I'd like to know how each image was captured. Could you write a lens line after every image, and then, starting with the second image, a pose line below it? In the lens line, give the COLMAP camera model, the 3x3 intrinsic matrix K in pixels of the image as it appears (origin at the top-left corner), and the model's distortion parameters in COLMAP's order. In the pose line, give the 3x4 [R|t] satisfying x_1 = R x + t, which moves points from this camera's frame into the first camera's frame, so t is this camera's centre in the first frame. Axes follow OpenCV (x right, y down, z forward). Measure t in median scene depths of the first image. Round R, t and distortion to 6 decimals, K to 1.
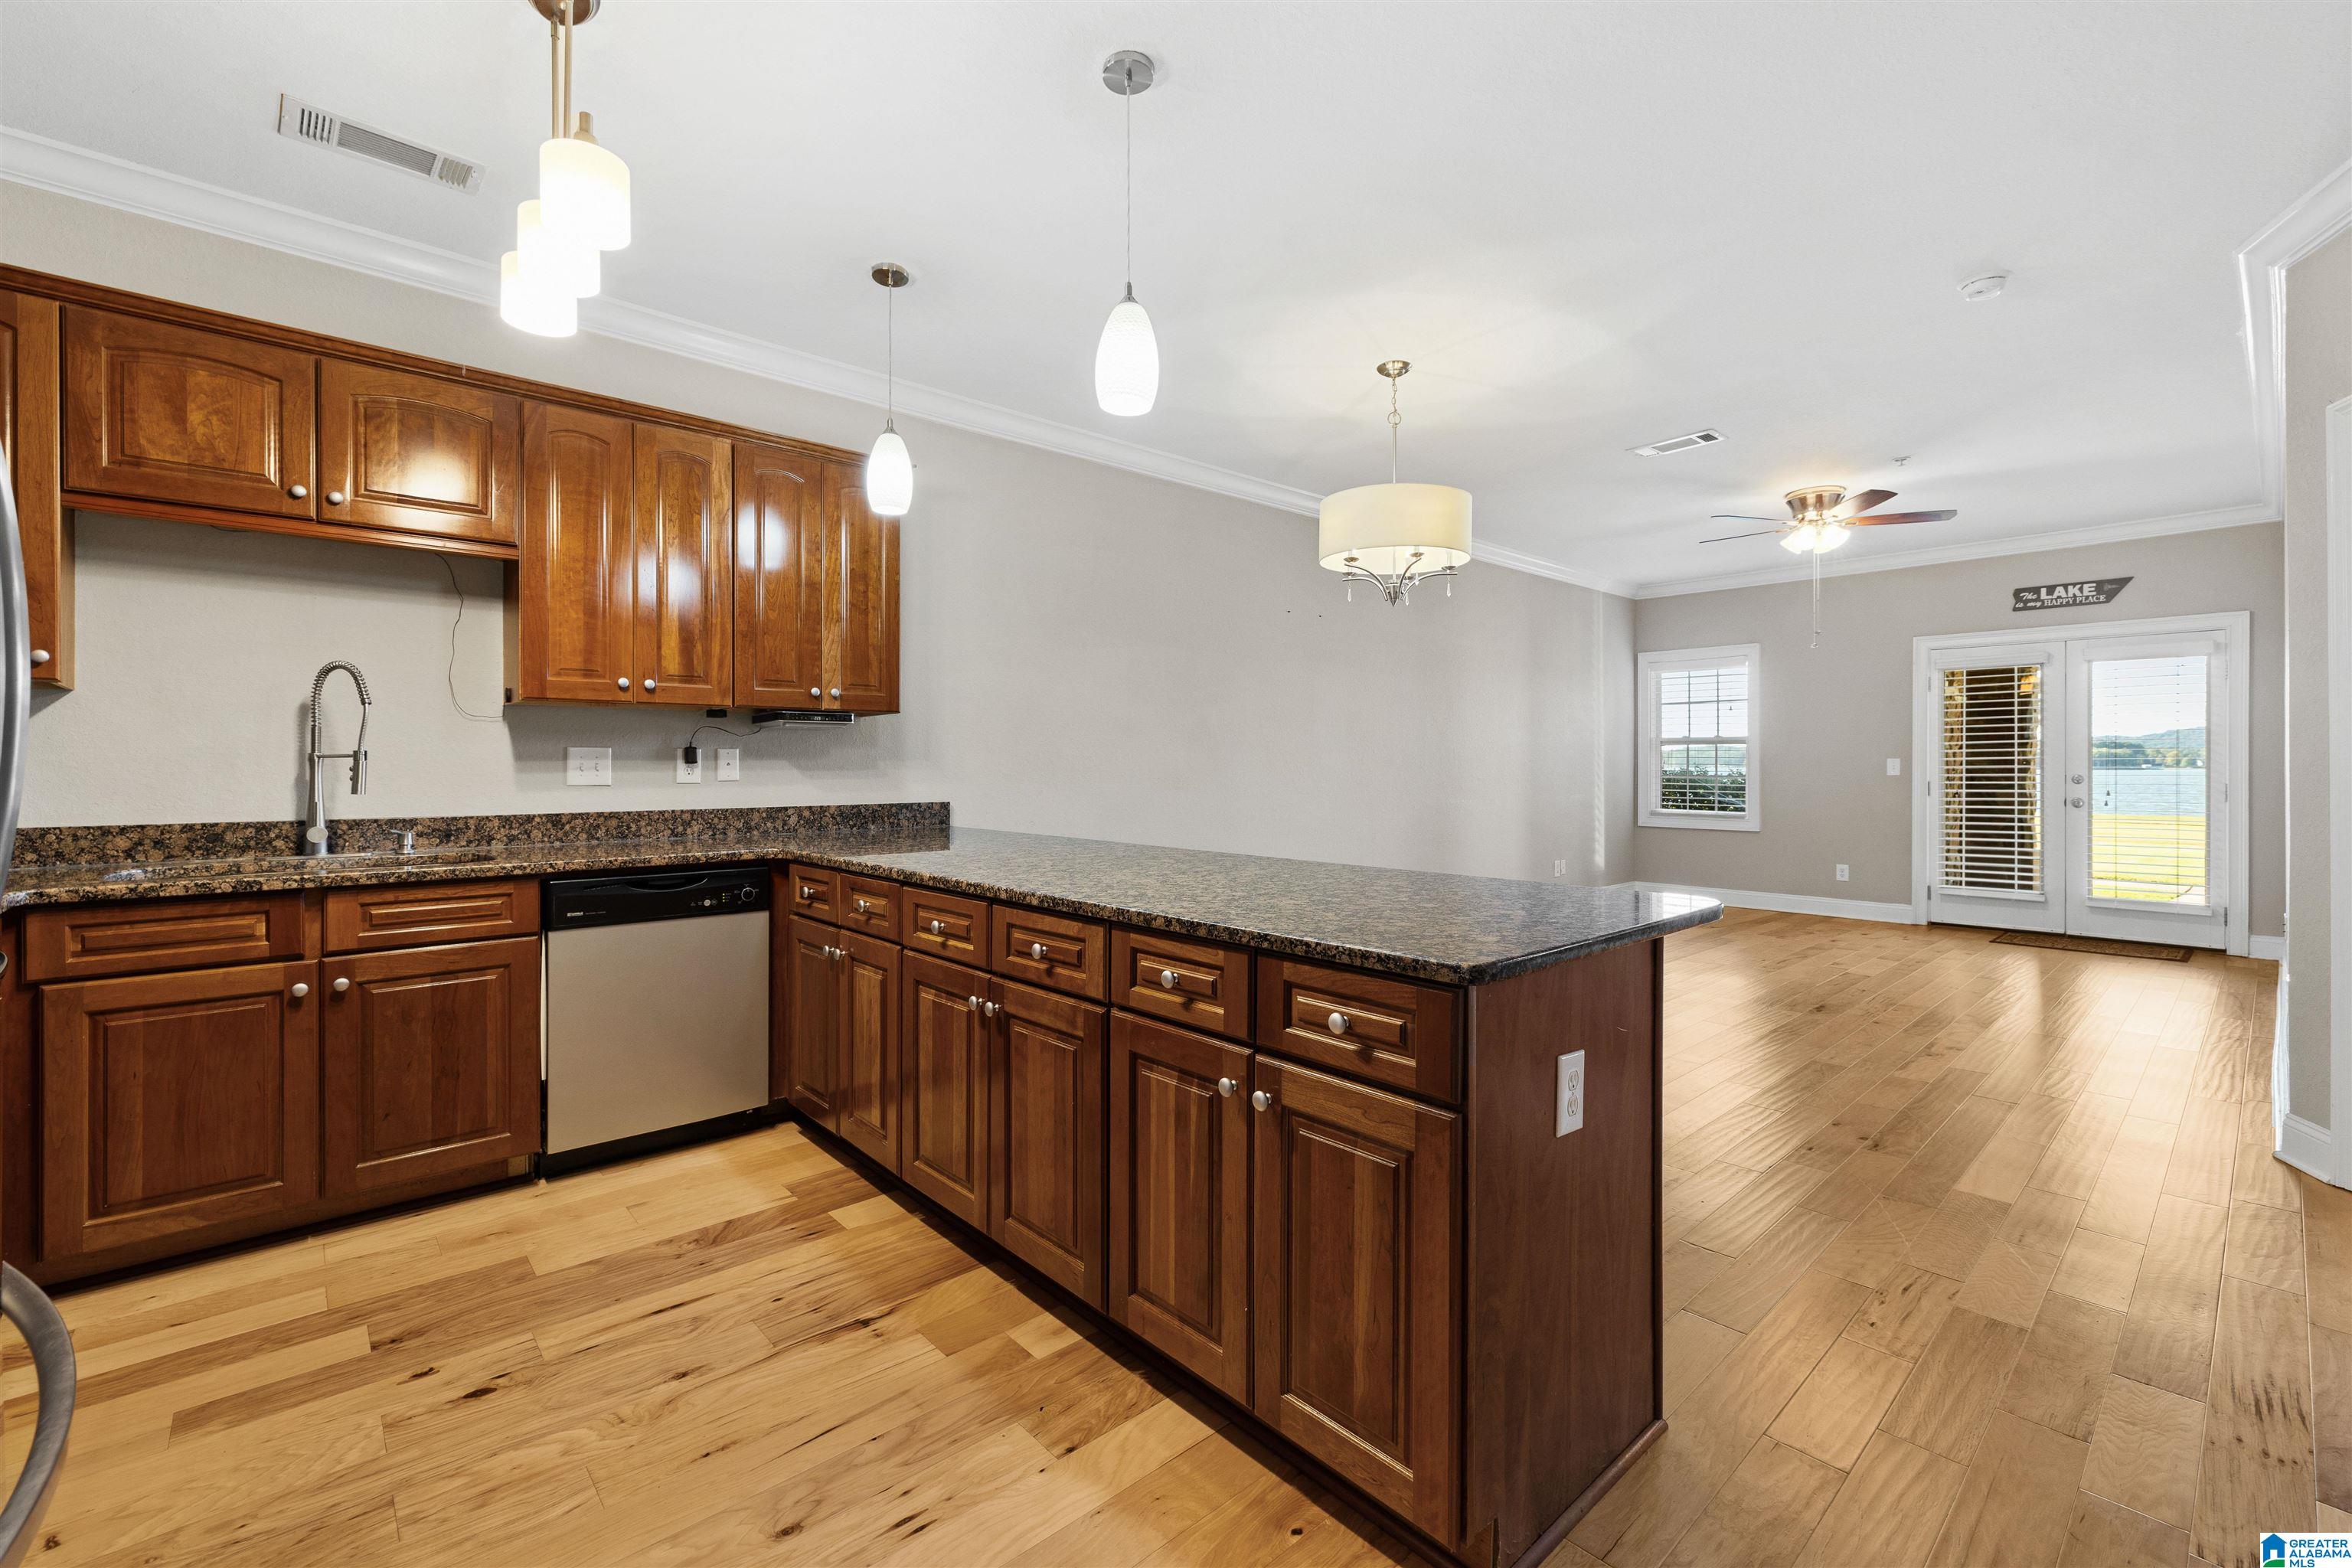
lens RADIAL K [[997.6, 0, 1173.8], [0, 997.6, 767.0], [0, 0, 1]] dist [0.001015, 0.000043]
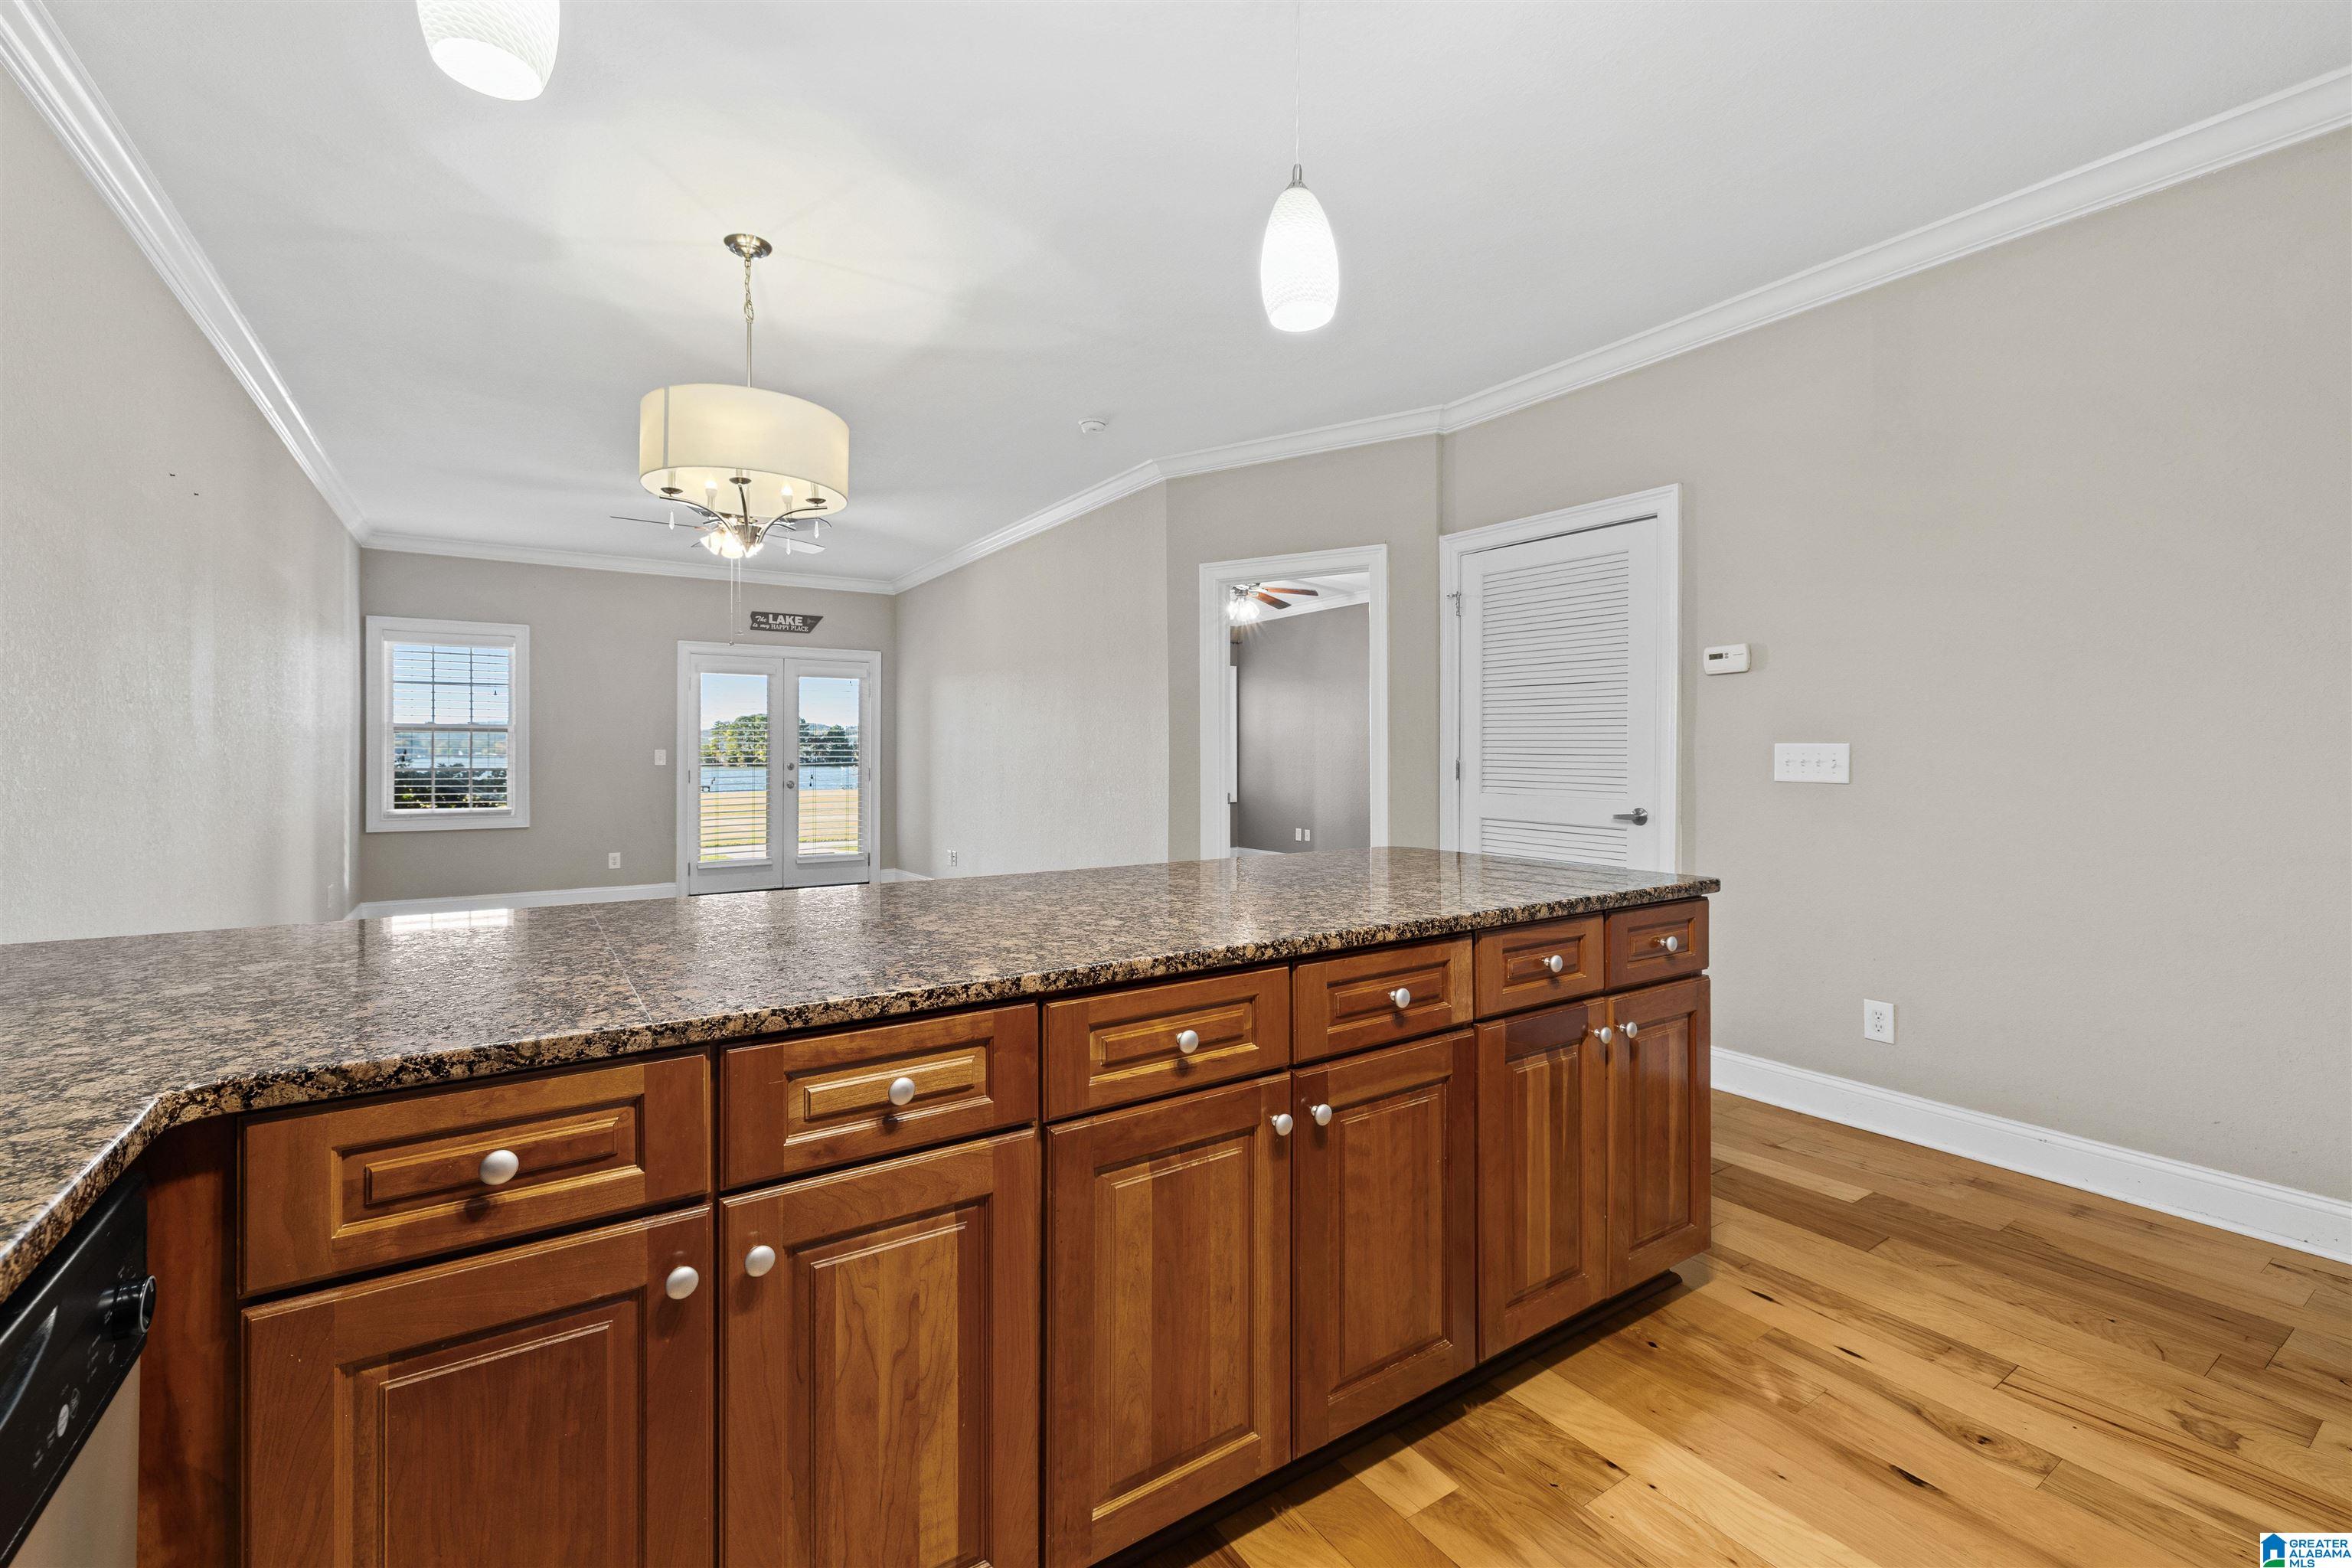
lens RADIAL K [[985.5, 0, 1172.7], [0, 985.5, 754.2], [0, 0, 1]] dist [-0.002121, -0.000112]
pose [[0.139491, -0.000334, 0.990223, -0.787289], [0.003398, 0.999994, -0.000141, -0.004772], [-0.990218, 0.003385, 0.139491, 0.912189]]
